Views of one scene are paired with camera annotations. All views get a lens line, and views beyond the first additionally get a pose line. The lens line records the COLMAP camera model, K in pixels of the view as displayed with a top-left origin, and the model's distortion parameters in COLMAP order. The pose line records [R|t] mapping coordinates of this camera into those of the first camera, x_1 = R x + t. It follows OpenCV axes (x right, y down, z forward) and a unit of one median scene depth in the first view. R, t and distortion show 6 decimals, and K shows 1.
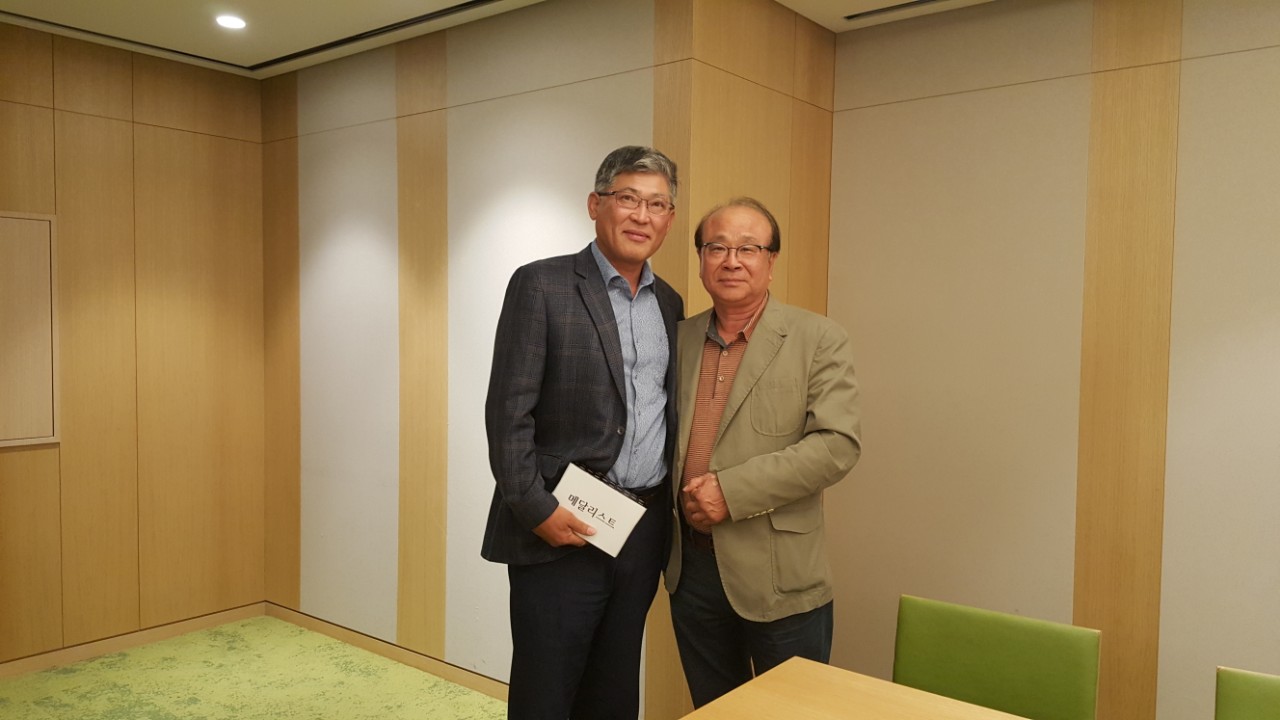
lens RADIAL K [[964.8, 0, 634.0], [0, 964.8, 384.9], [0, 0, 1]] dist [0.039254, -0.061515]
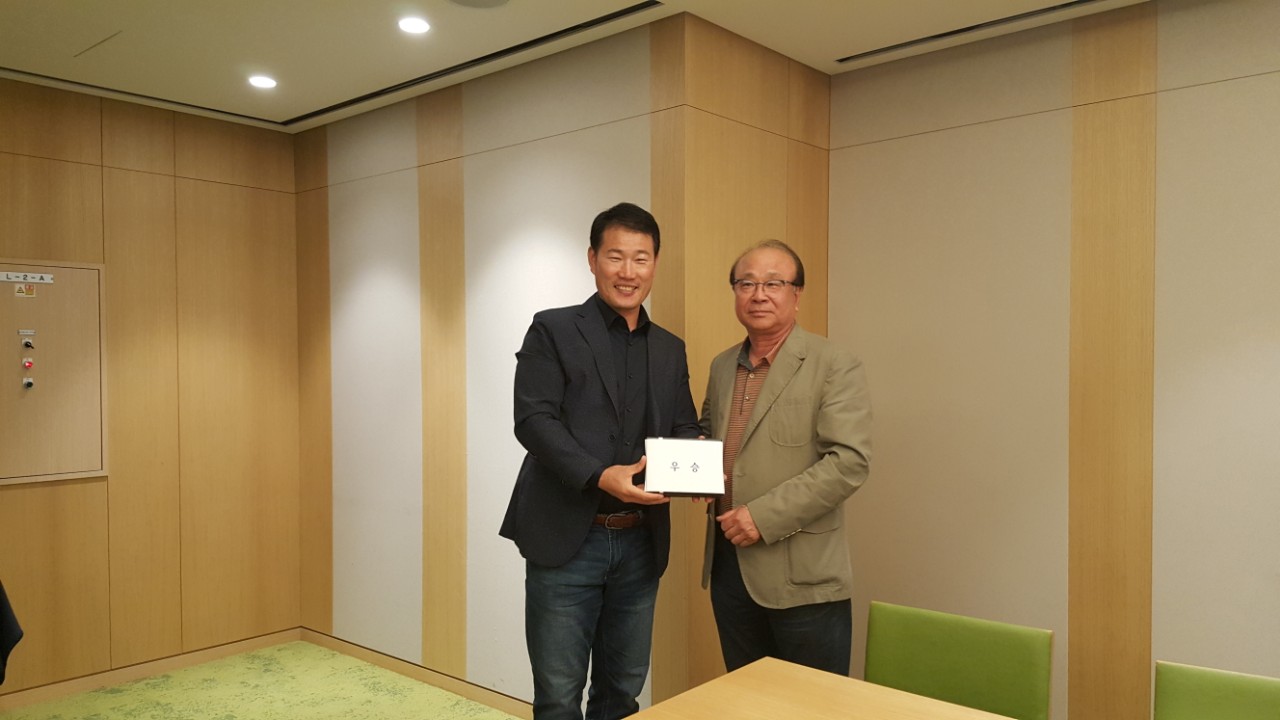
lens RADIAL K [[964.8, 0, 633.9], [0, 964.8, 397.5], [0, 0, 1]] dist [0.039254, -0.061515]
pose [[0.998906, -0.015303, -0.044184, 0.035904], [0.014164, 0.999562, -0.025983, 0.008766], [0.044562, 0.025329, 0.998685, -0.044501]]
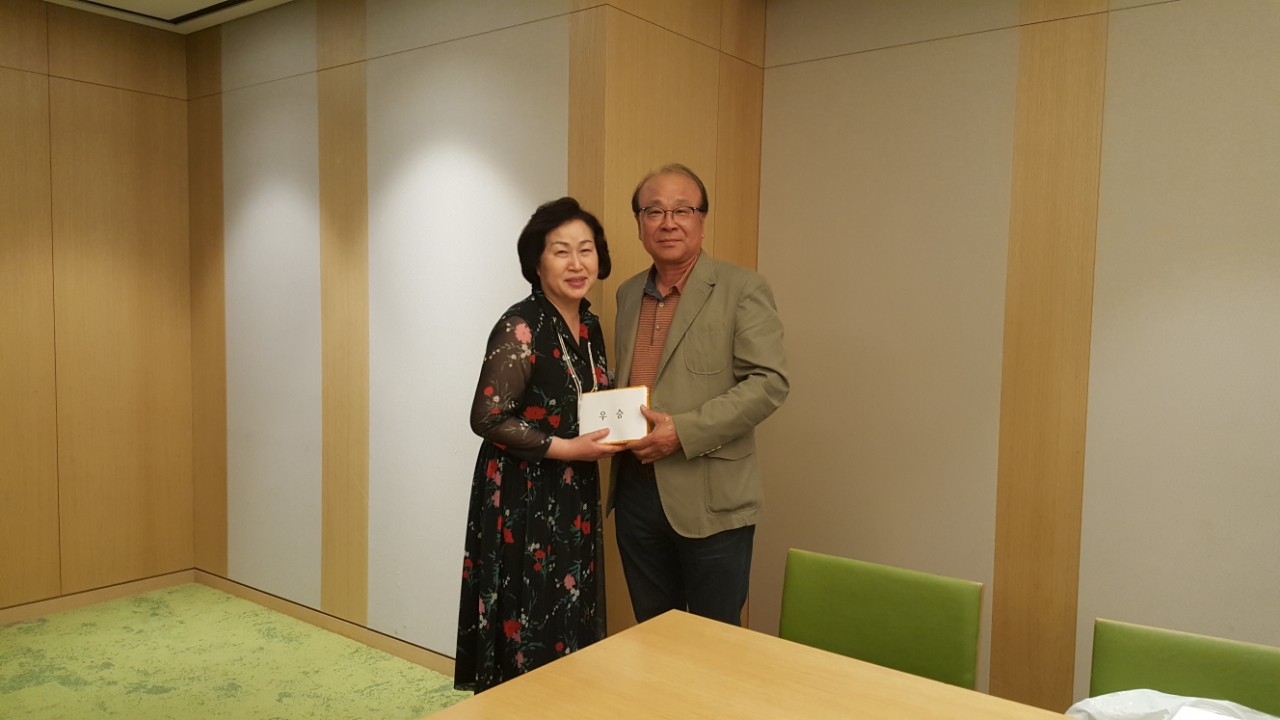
lens RADIAL K [[964.8, 0, 626.3], [0, 964.8, 387.2], [0, 0, 1]] dist [0.039254, -0.061515]
pose [[0.999922, 0.003759, 0.011939, 0.054486], [-0.004032, 0.999728, 0.022972, 0.017328], [-0.011850, -0.023018, 0.999665, 0.016608]]
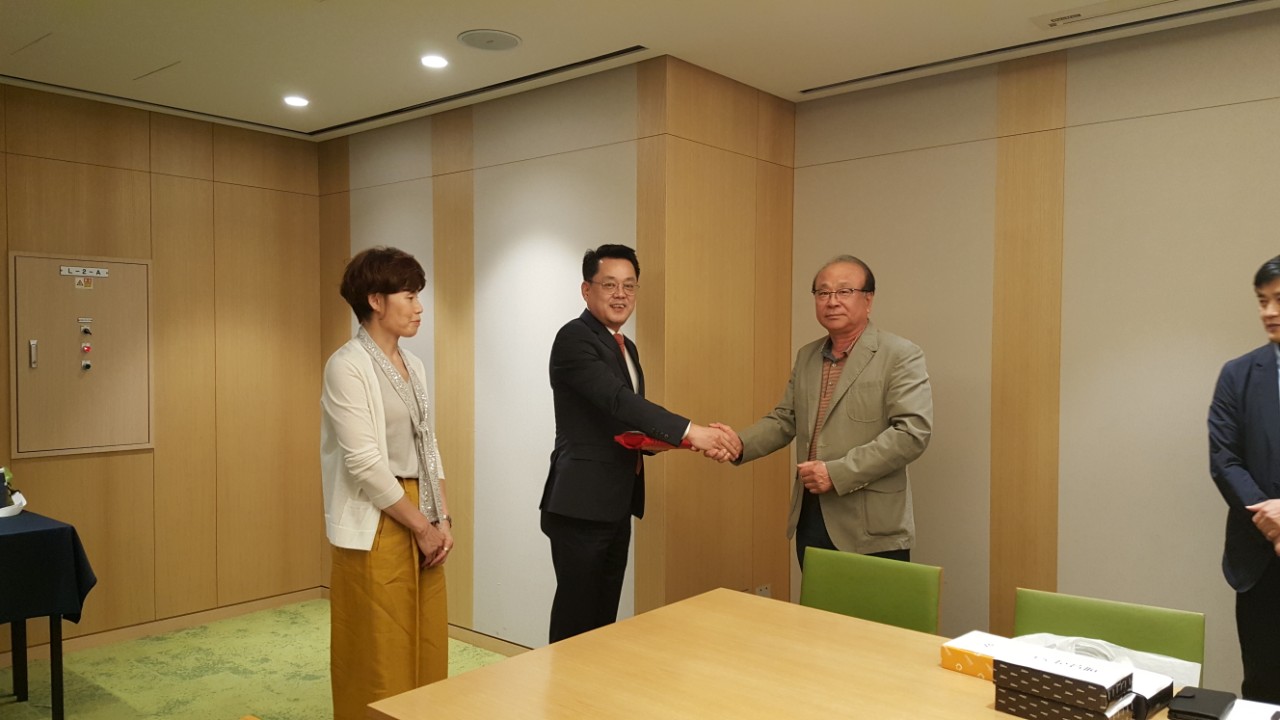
lens RADIAL K [[964.8, 0, 644.9], [0, 964.8, 383.7], [0, 0, 1]] dist [0.039254, -0.061515]
pose [[0.999603, -0.007111, -0.027275, 0.050139], [0.006447, 0.999683, -0.024358, 0.012431], [0.027440, 0.024172, 0.999331, -0.188093]]
